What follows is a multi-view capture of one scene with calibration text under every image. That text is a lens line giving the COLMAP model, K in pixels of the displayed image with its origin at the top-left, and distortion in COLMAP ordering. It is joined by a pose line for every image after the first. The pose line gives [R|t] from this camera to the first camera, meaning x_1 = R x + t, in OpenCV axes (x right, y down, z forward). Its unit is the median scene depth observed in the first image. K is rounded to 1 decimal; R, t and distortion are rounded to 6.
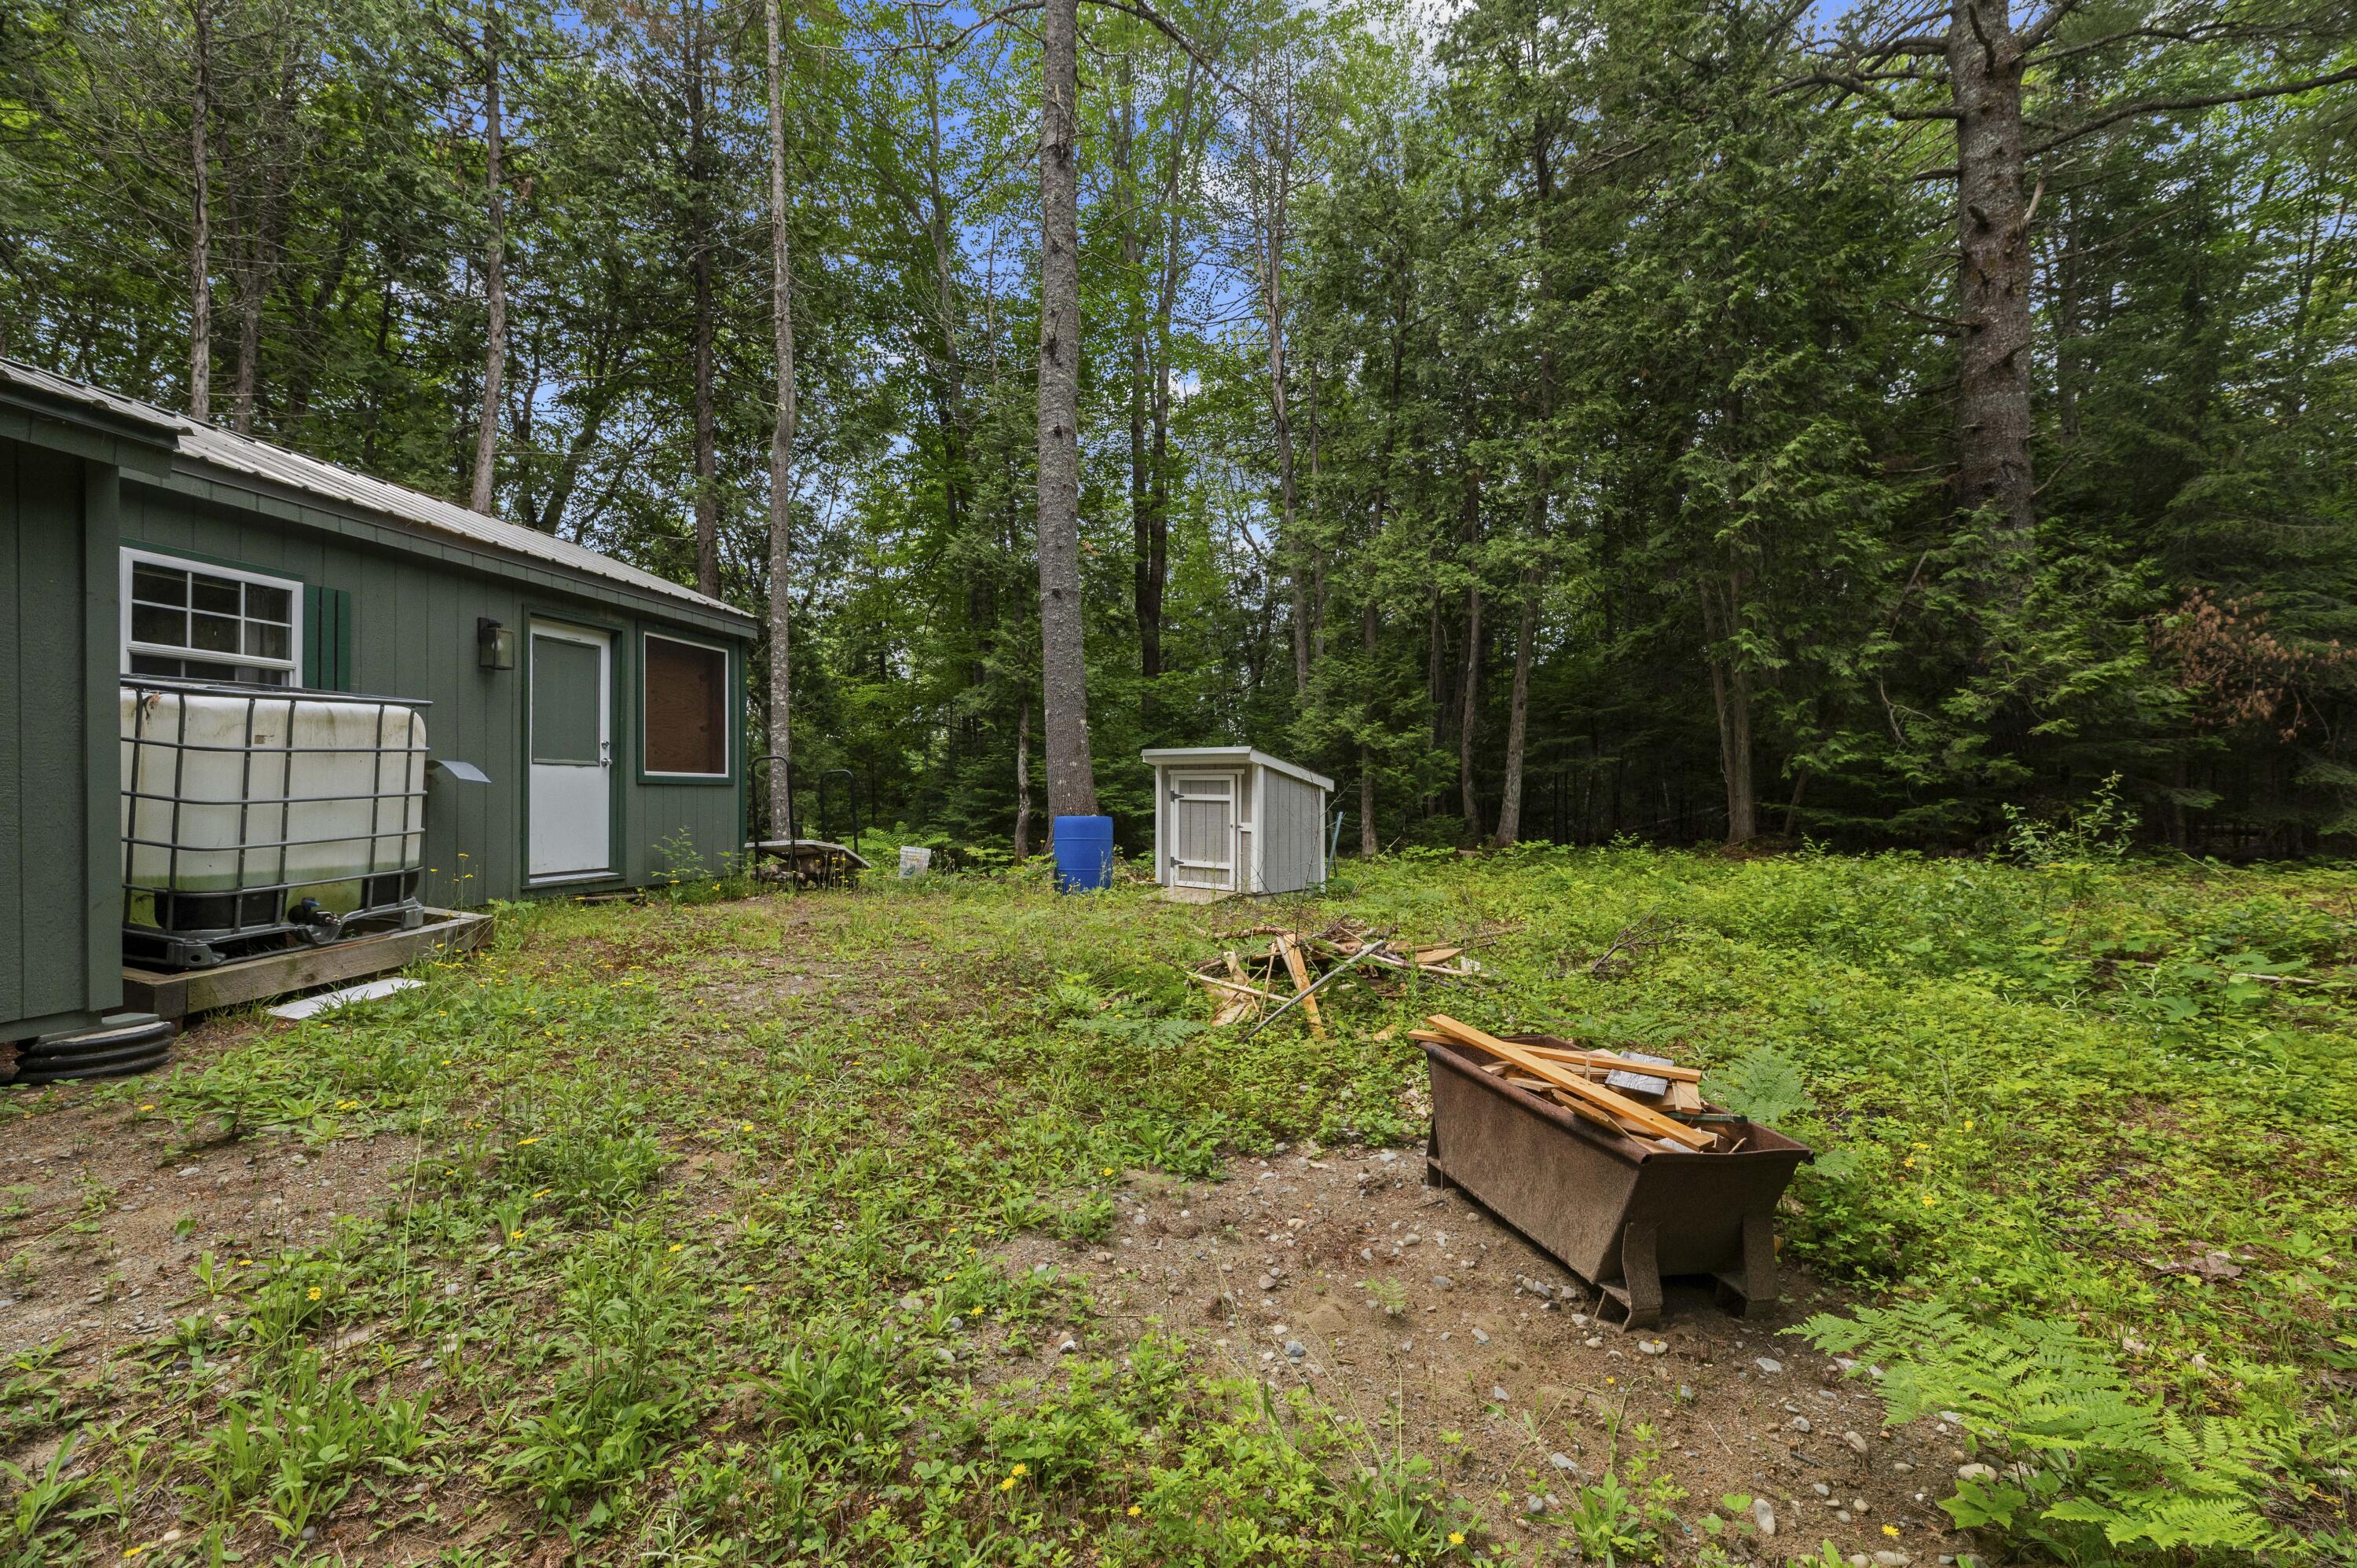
lens RADIAL K [[947.4, 0, 1164.5], [0, 947.4, 785.5], [0, 0, 1]] dist [-0.000495, -0.000753]
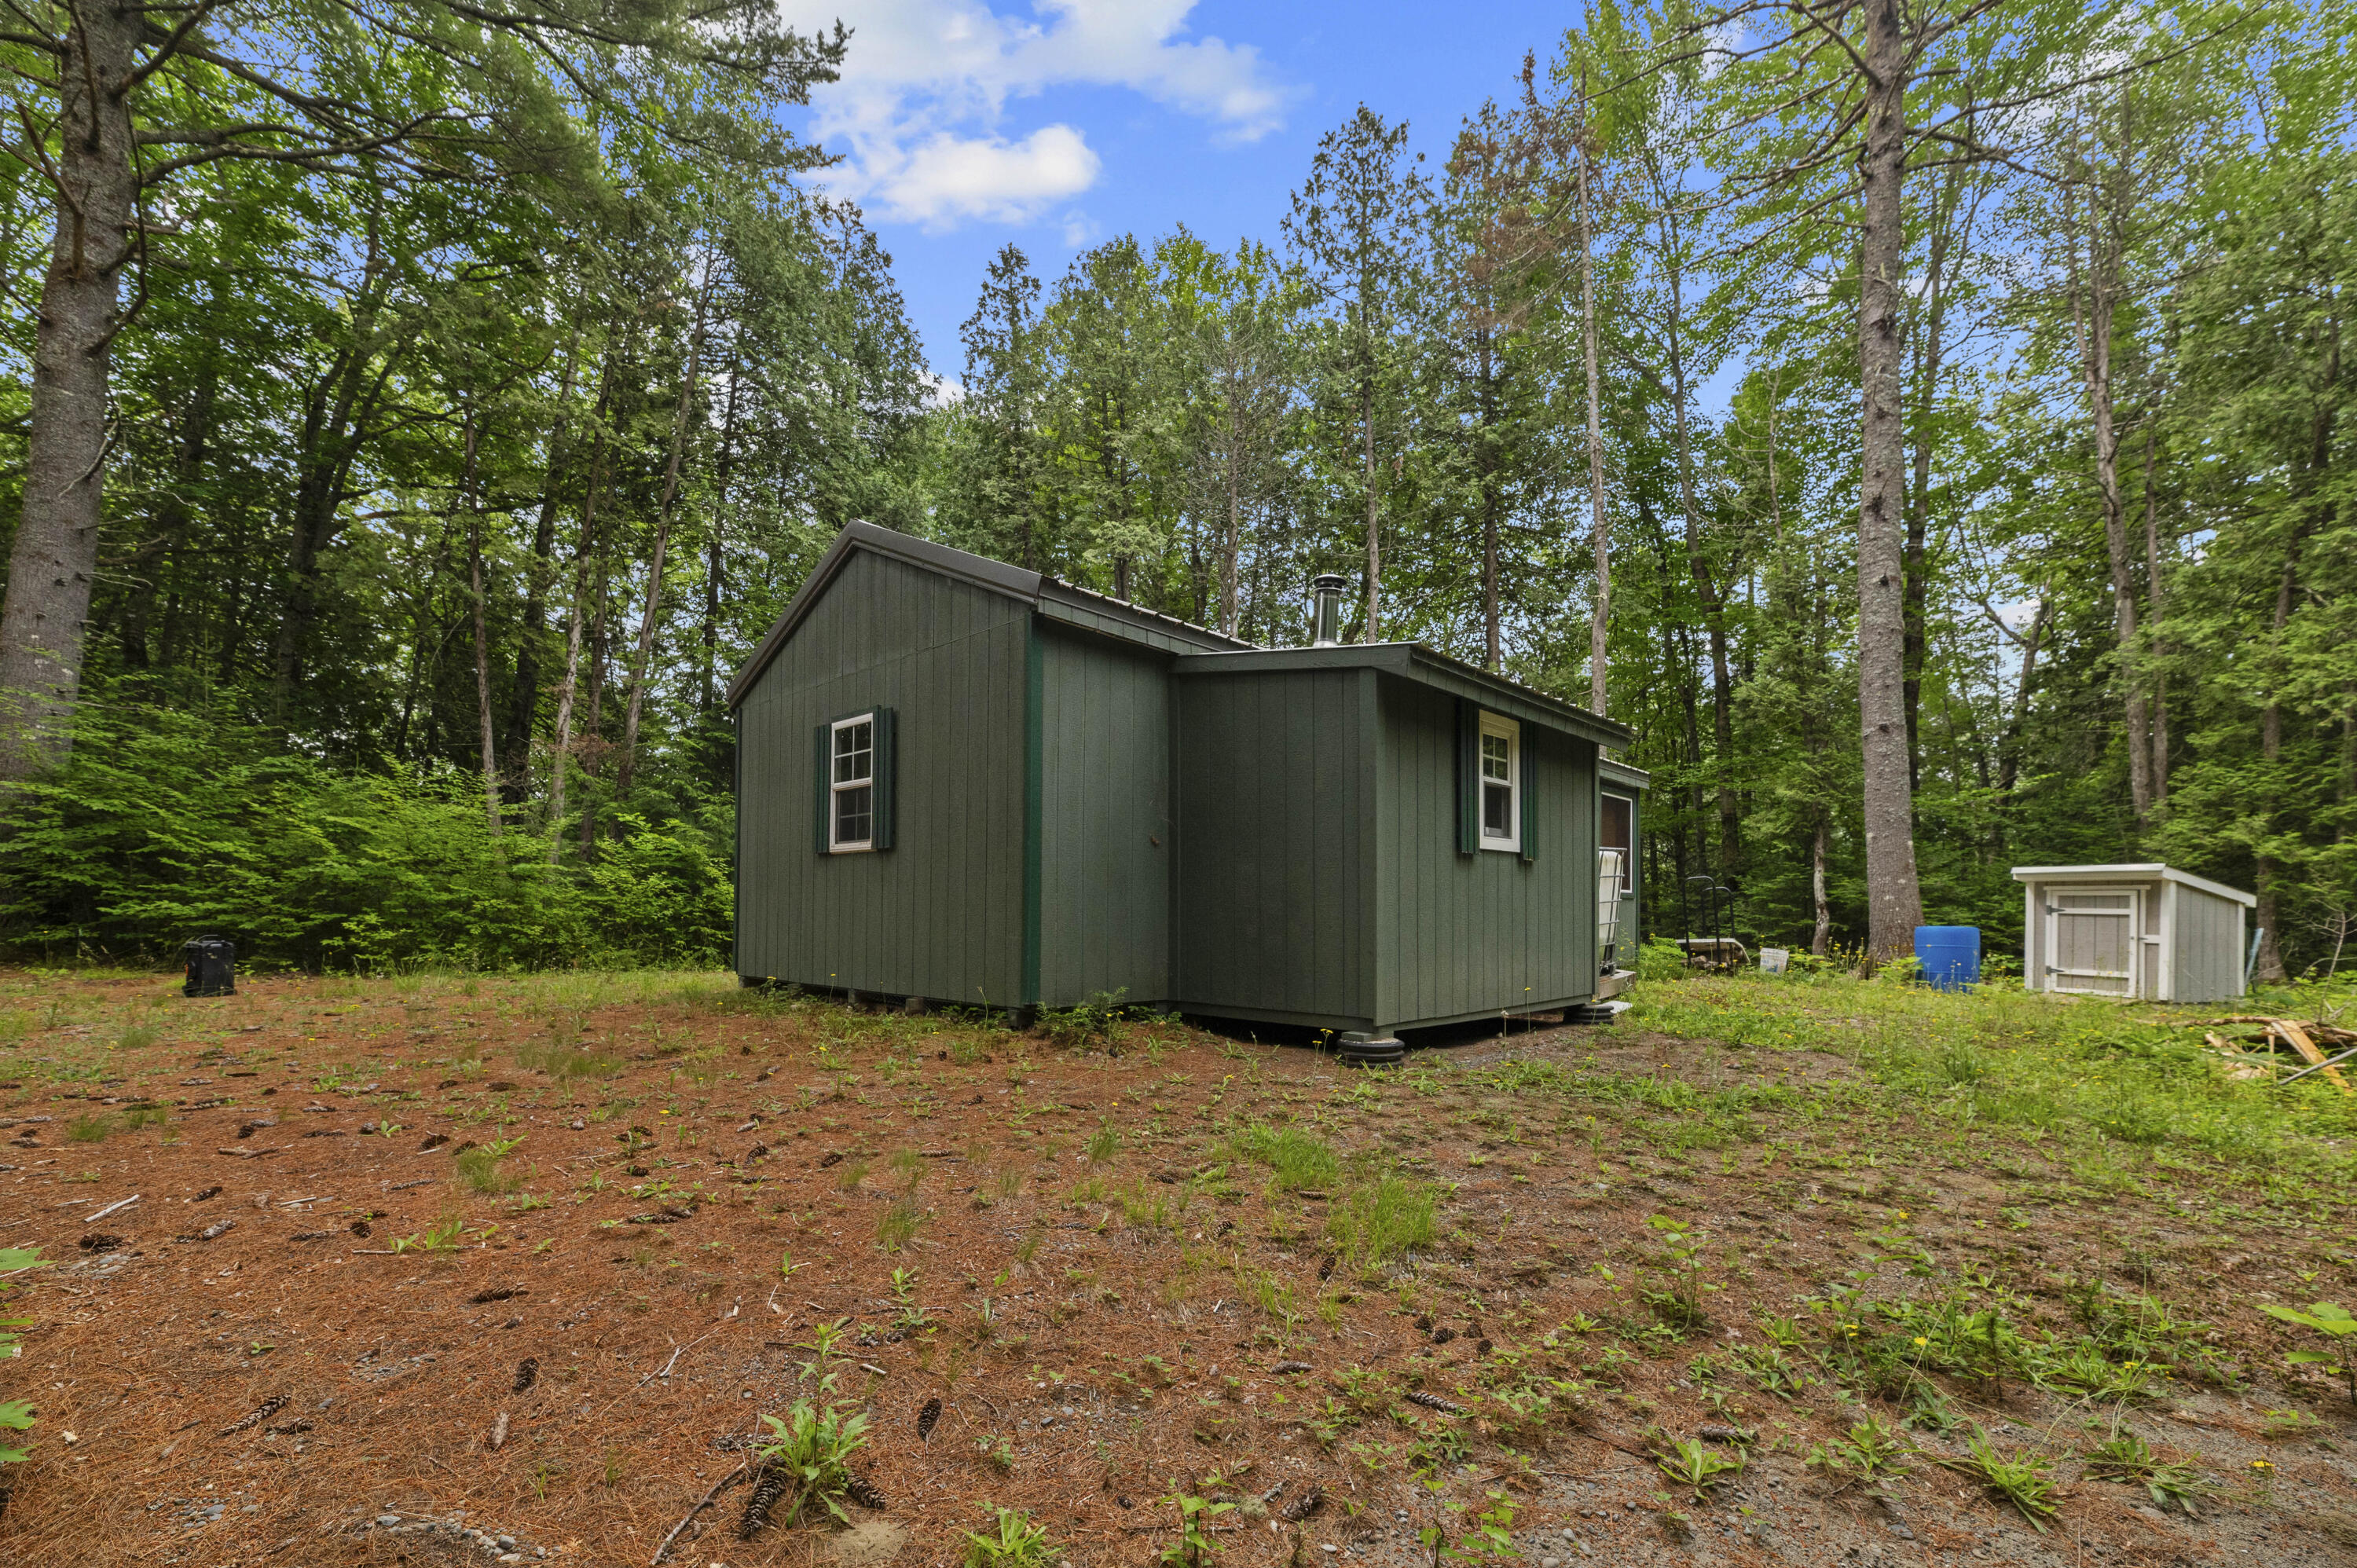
lens RADIAL K [[947.4, 0, 1212.2], [0, 947.4, 912.6], [0, 0, 1]] dist [-0.000495, -0.000753]
pose [[0.847522, 0.010344, -0.530659, -0.248816], [-0.005679, 0.999930, 0.010420, 0.008786], [0.530729, -0.005817, 0.847521, -0.475560]]
